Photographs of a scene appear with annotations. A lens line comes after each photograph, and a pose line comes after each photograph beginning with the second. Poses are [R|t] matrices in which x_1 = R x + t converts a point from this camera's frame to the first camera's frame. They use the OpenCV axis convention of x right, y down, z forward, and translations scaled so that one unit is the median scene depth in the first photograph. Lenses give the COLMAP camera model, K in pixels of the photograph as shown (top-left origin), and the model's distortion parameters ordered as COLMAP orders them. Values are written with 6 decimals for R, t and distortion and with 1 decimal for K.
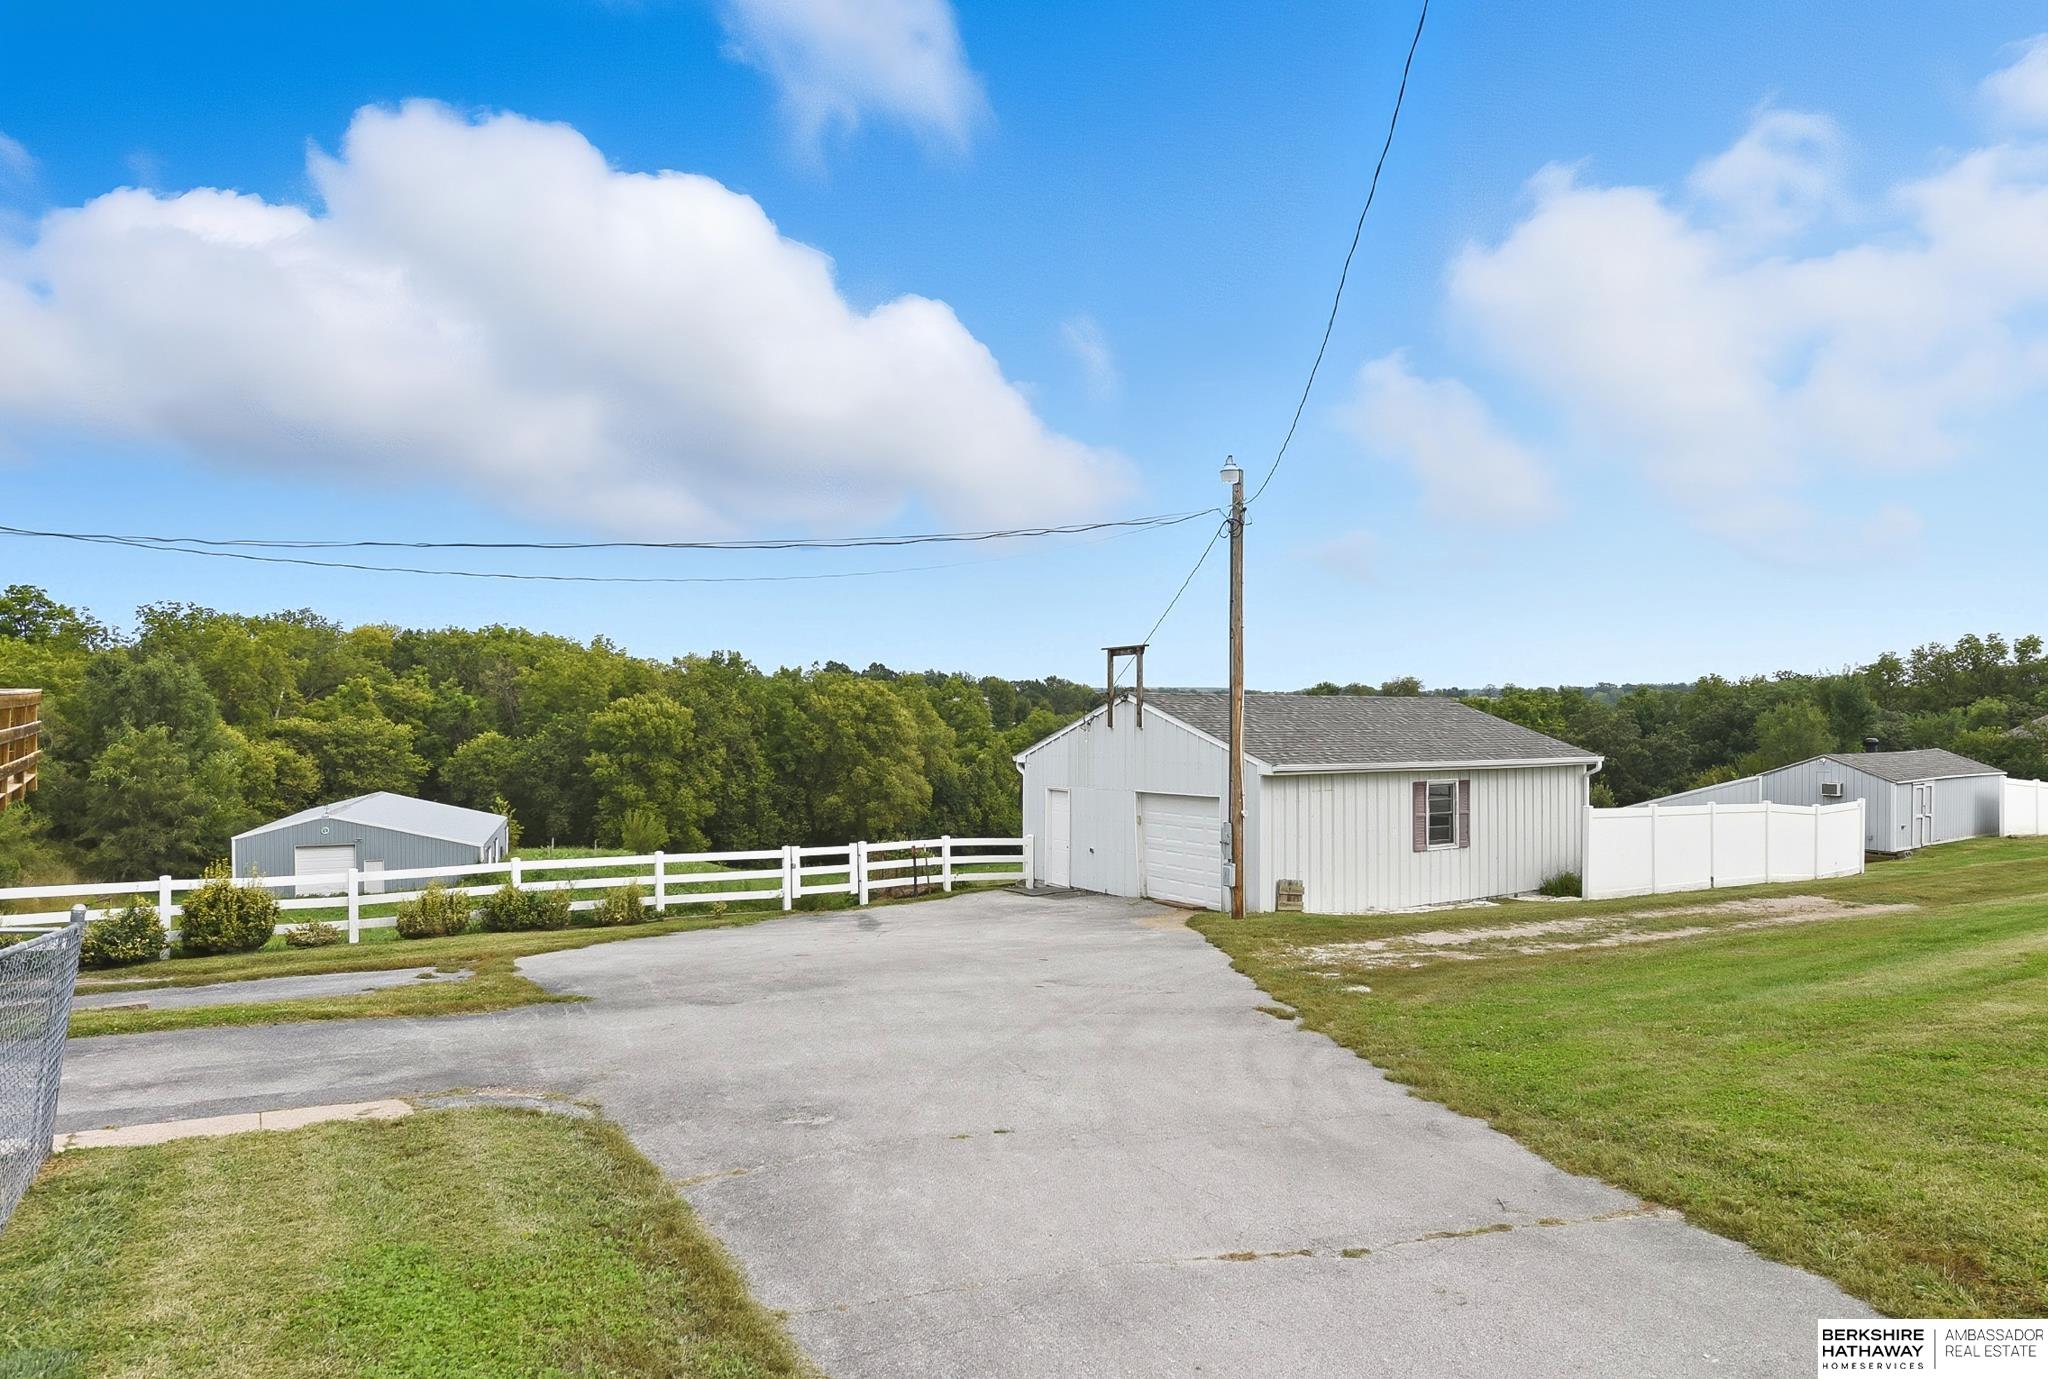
lens RADIAL K [[1164.0, 0, 1023.0], [0, 1164.0, 718.4], [0, 0, 1]] dist [0.000408, 0.002736]
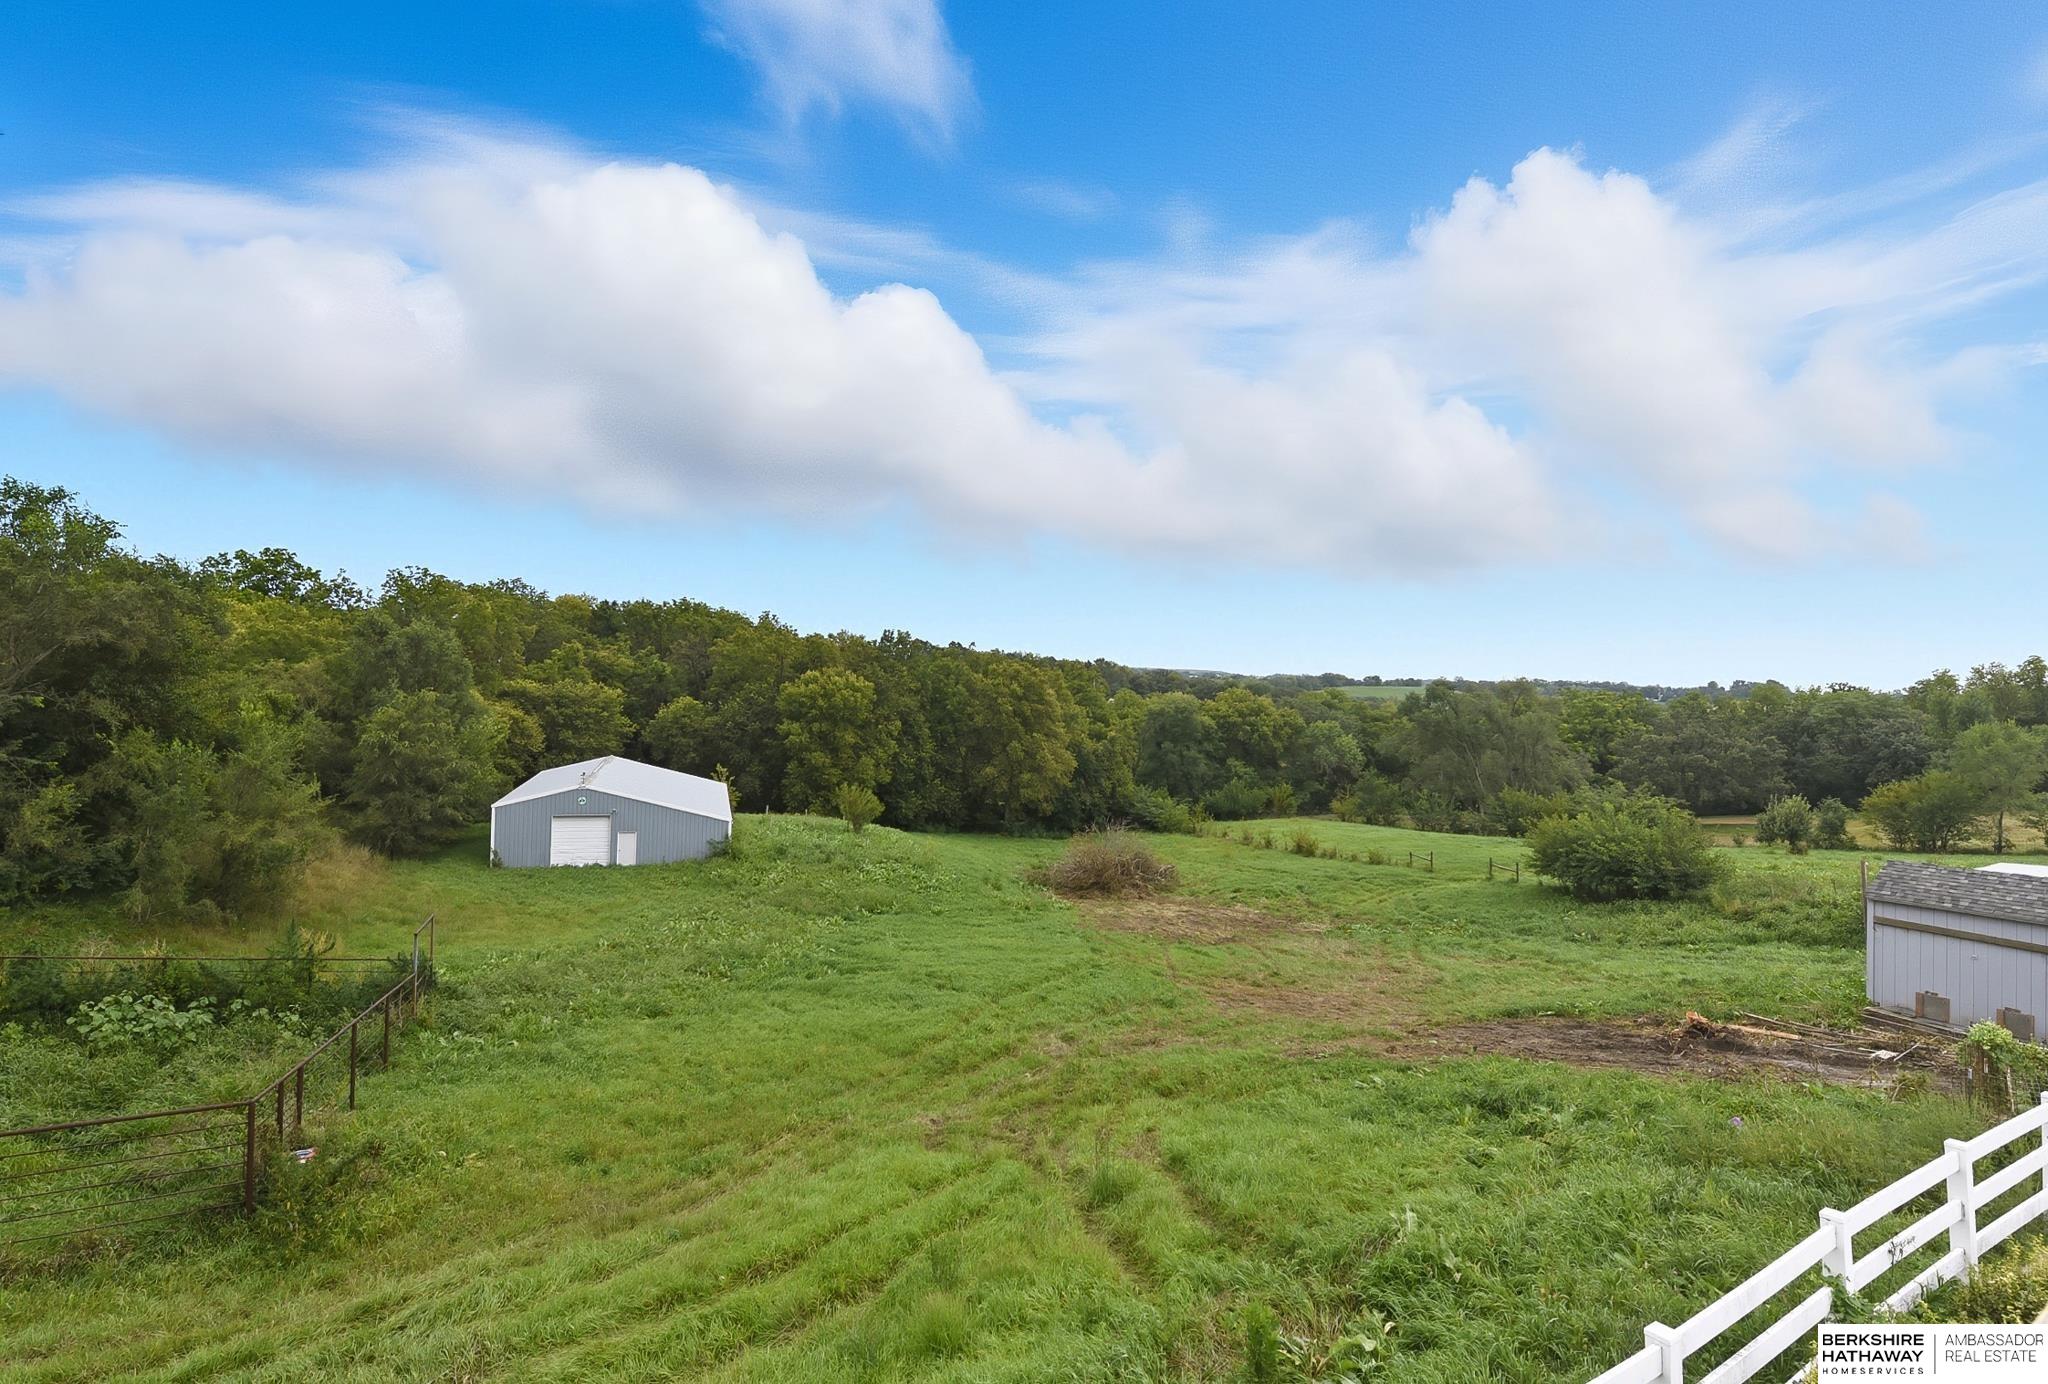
lens RADIAL K [[955.5, 0, 1006.0], [0, 955.5, 673.2], [0, 0, 1]] dist [0.008409, 0.000046]
pose [[0.998589, 0.038316, -0.036780, -0.229310], [-0.038911, 0.999121, -0.015586, -0.015008], [0.036151, 0.016995, 0.999202, 0.210513]]
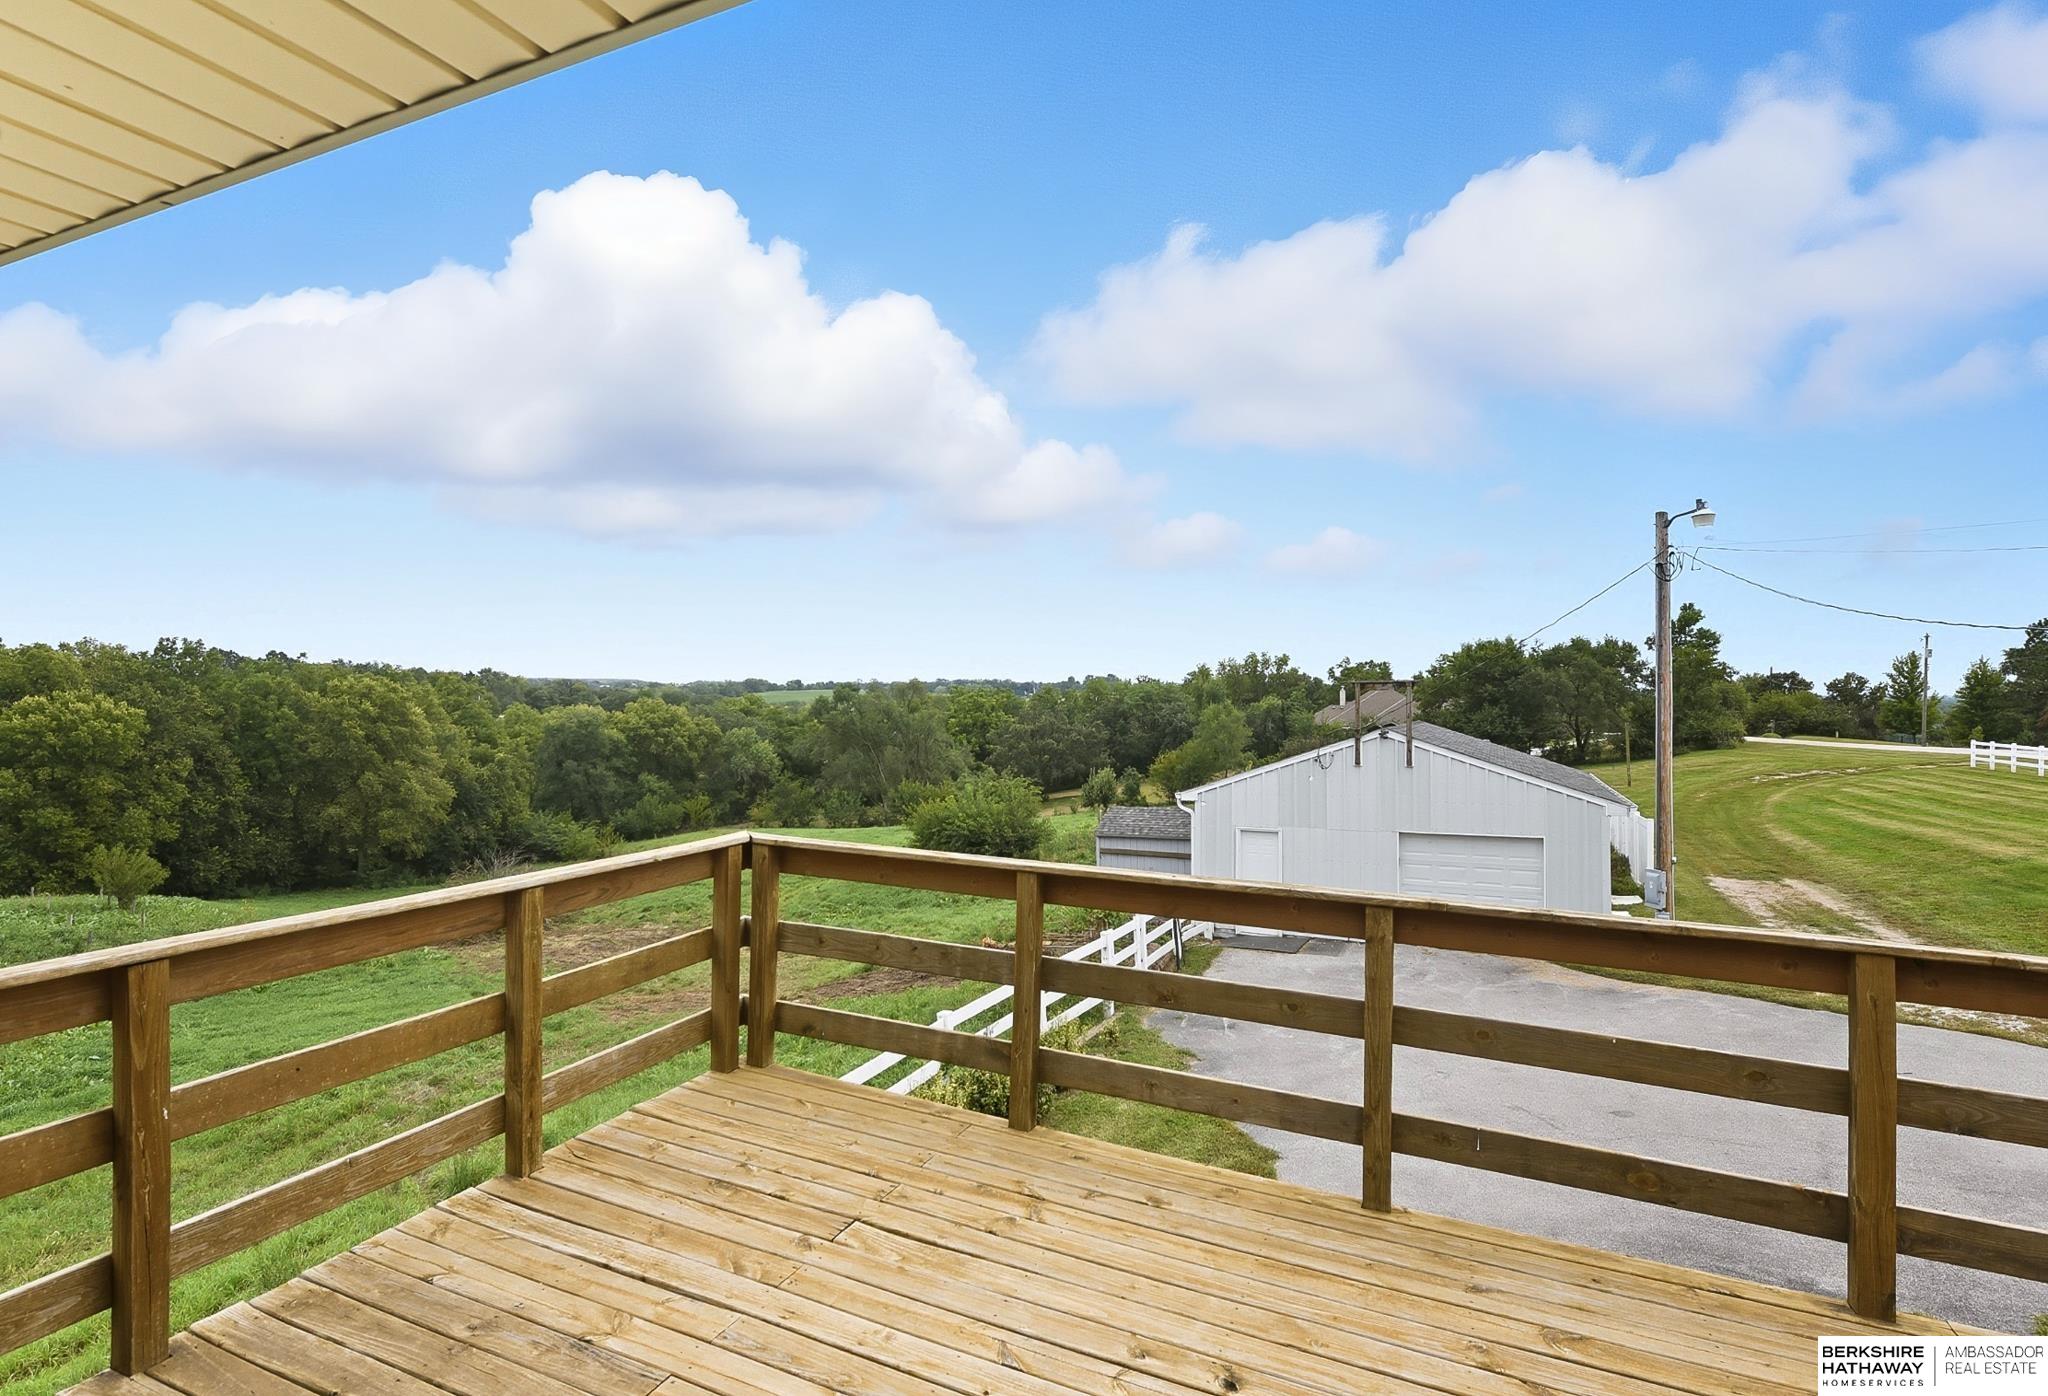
lens RADIAL K [[1020.3, 0, 993.5], [0, 1020.3, 689.2], [0, 0, 1]] dist [0.004100, -0.001929]
pose [[0.867448, 0.005681, 0.497496, -0.223472], [0.003050, 0.999855, -0.016737, -0.015088], [-0.497519, 0.016036, 0.867305, 0.161660]]
